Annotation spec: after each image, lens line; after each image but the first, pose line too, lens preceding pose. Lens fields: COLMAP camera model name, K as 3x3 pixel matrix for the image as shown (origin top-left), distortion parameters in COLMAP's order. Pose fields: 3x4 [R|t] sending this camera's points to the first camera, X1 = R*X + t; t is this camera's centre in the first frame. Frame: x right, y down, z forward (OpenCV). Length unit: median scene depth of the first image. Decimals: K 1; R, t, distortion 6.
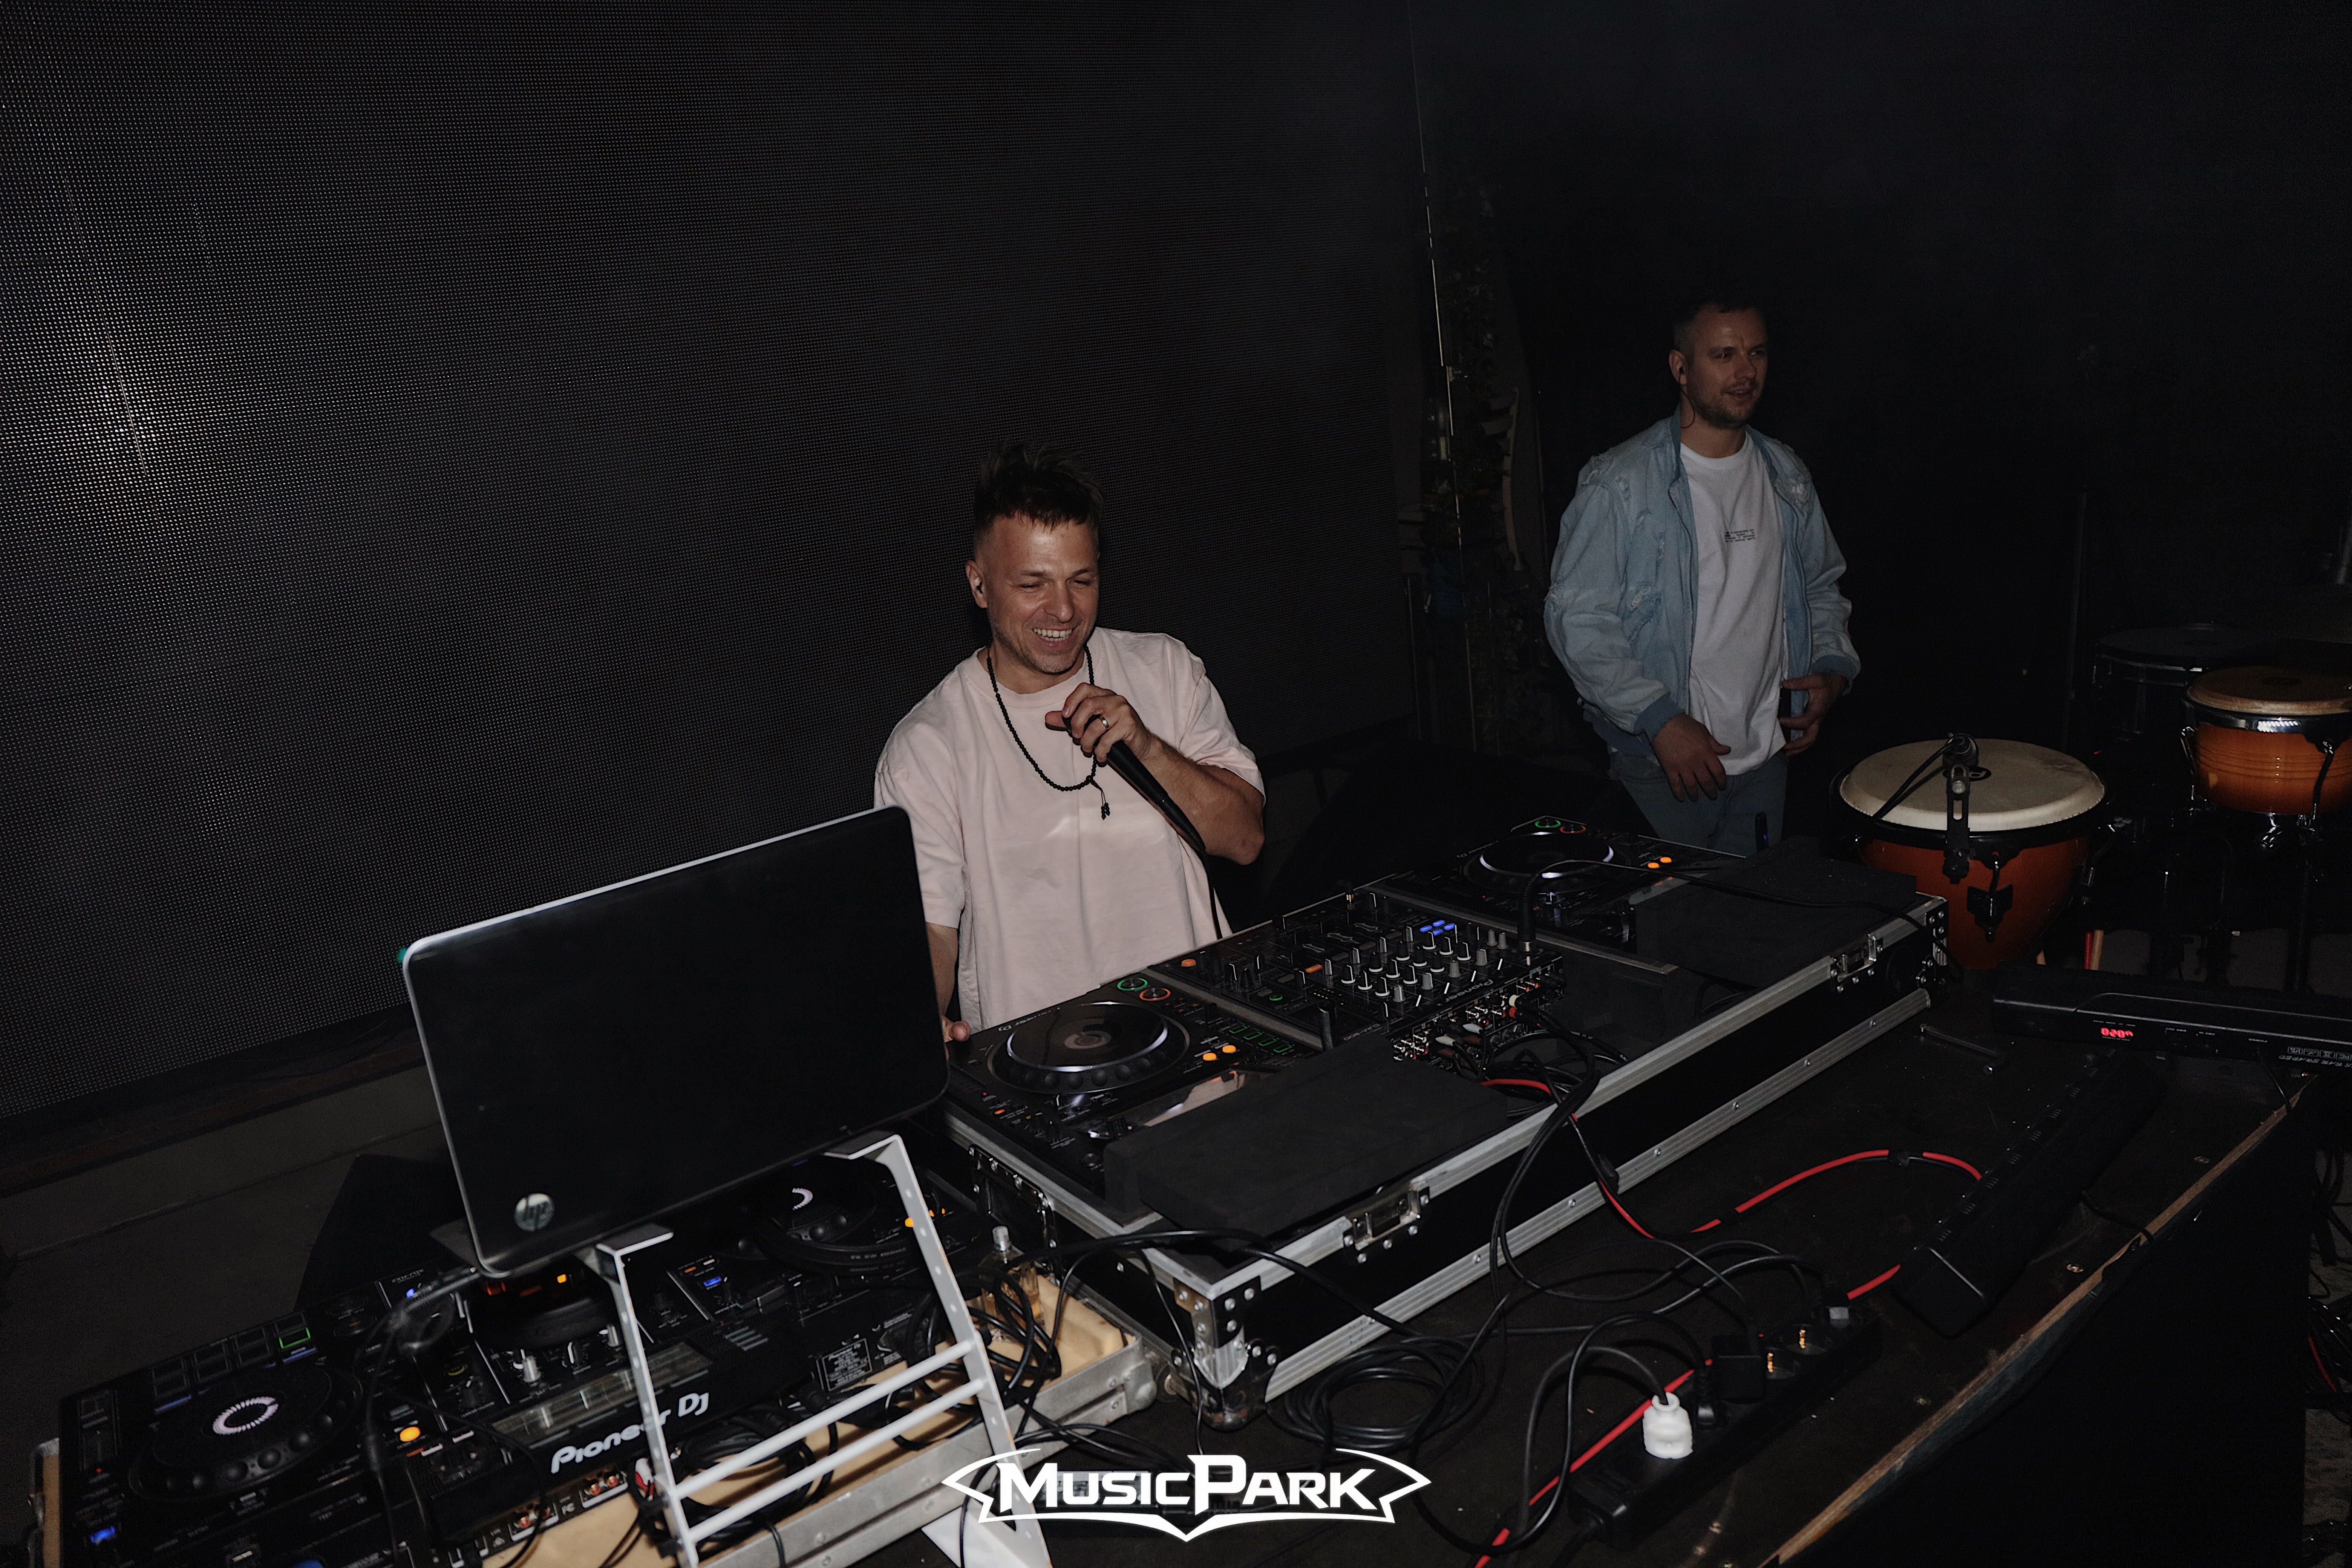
lens RADIAL K [[1590.7, 0, 1165.7], [0, 1590.7, 784.7], [0, 0, 1]] dist [-0.115193, 0.099145]
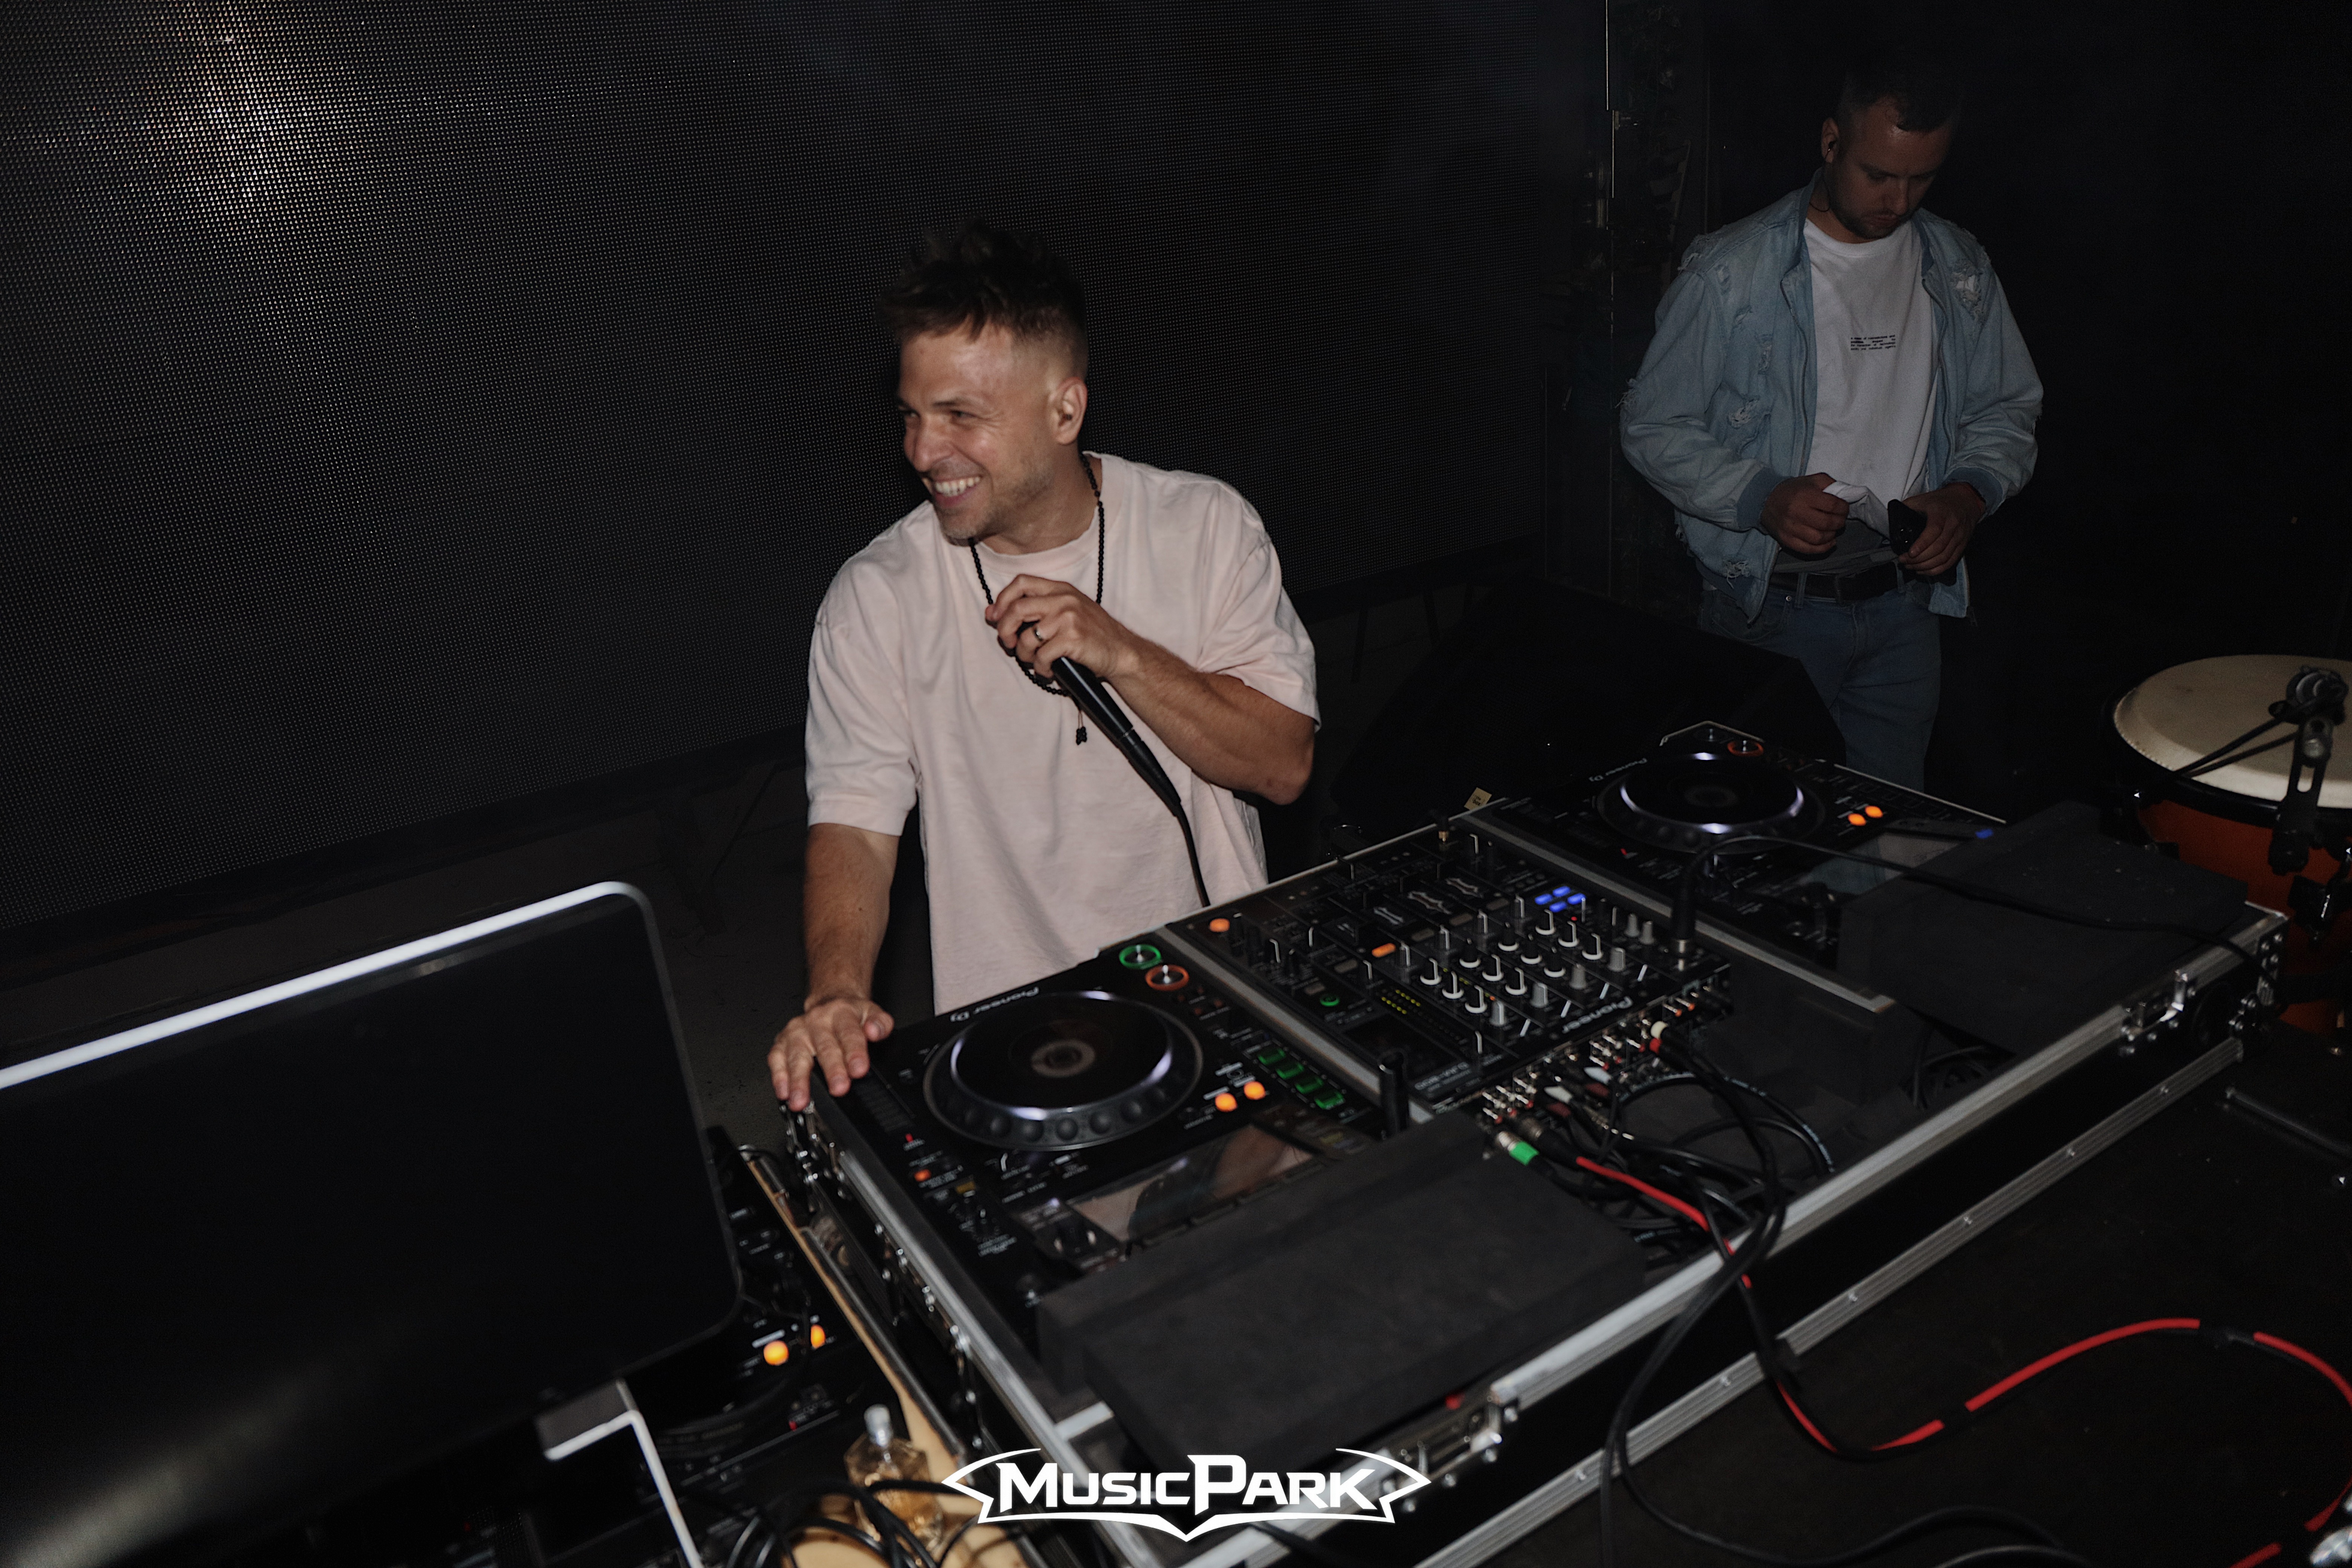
lens RADIAL K [[1590.7, 0, 1165.7], [0, 1590.7, 784.7], [0, 0, 1]] dist [-0.115193, 0.099145]
pose [[0.996581, 0.055196, -0.061471, 0.033644], [-0.045179, 0.987061, 0.153846, -0.070910], [0.069168, -0.150543, 0.986181, 0.287315]]
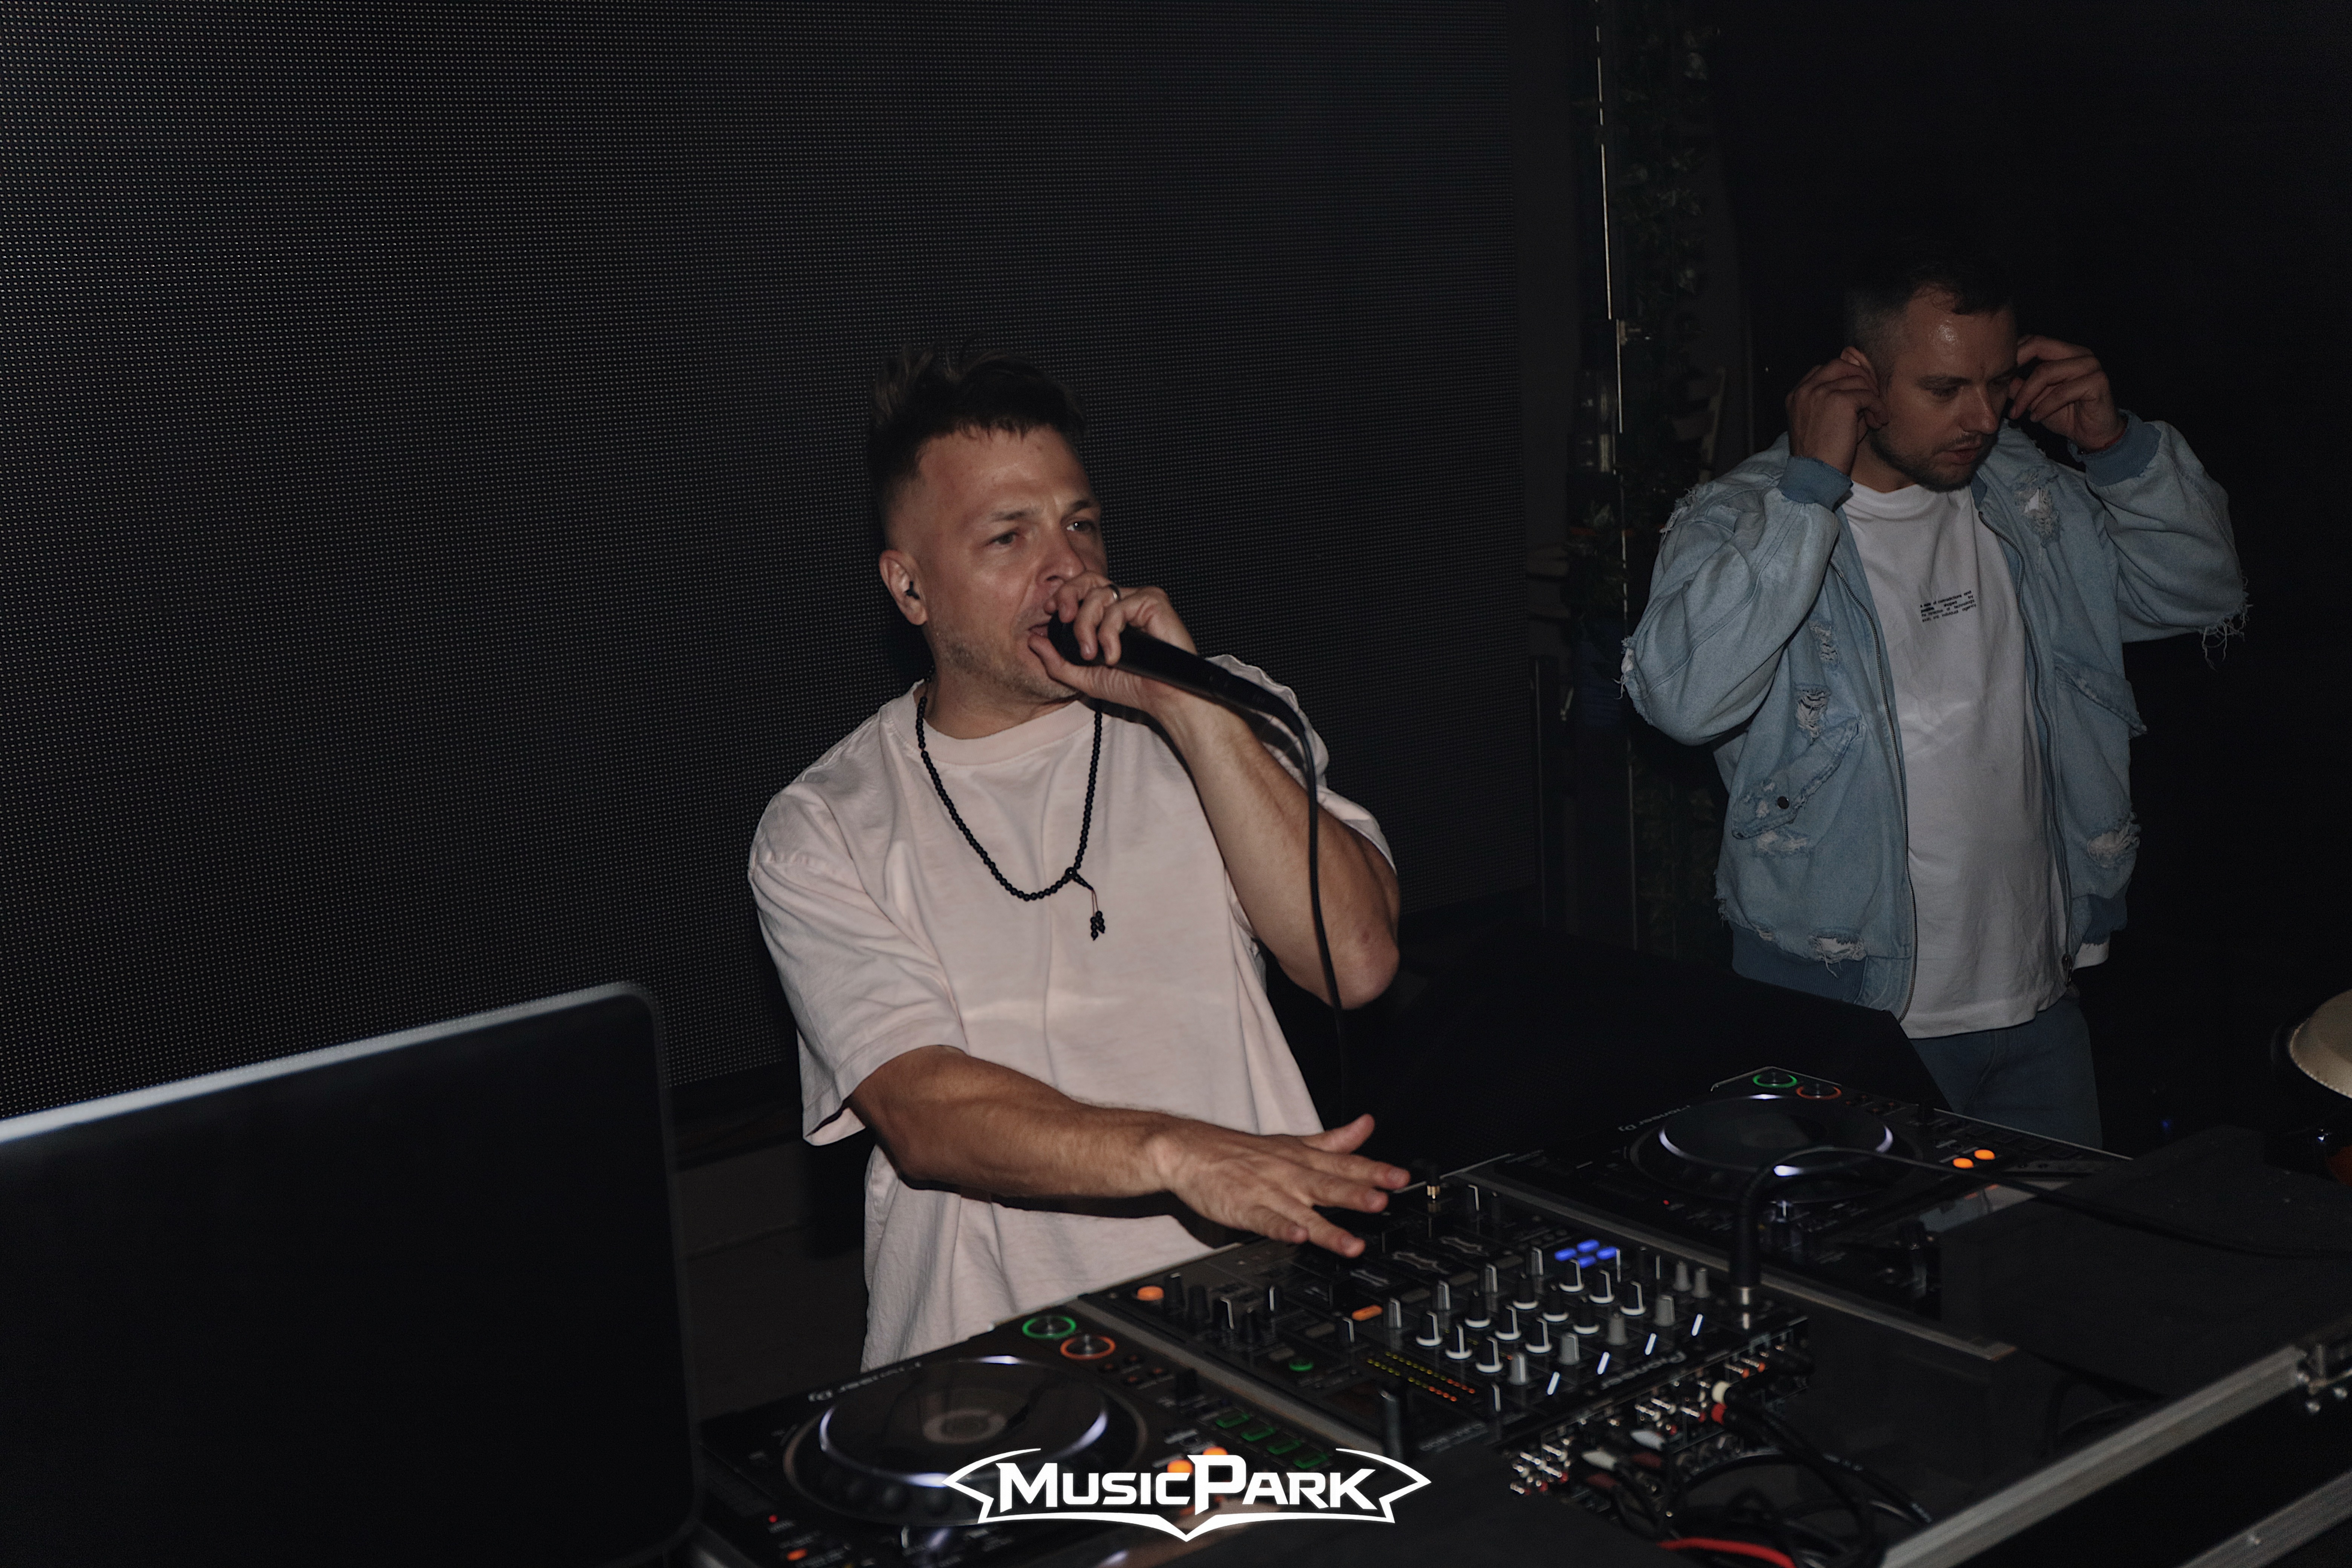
lens RADIAL K [[2530.7, 0, 1176.0], [0, 2530.7, 784.0], [0, 0, 1]] dist [0.000845, 0.055925]
pose [[0.998440, 0.052579, 0.018781, -0.003269], [-0.050918, 0.995491, -0.080036, 0.002186], [-0.022904, 0.078954, 0.996615, 0.079584]]
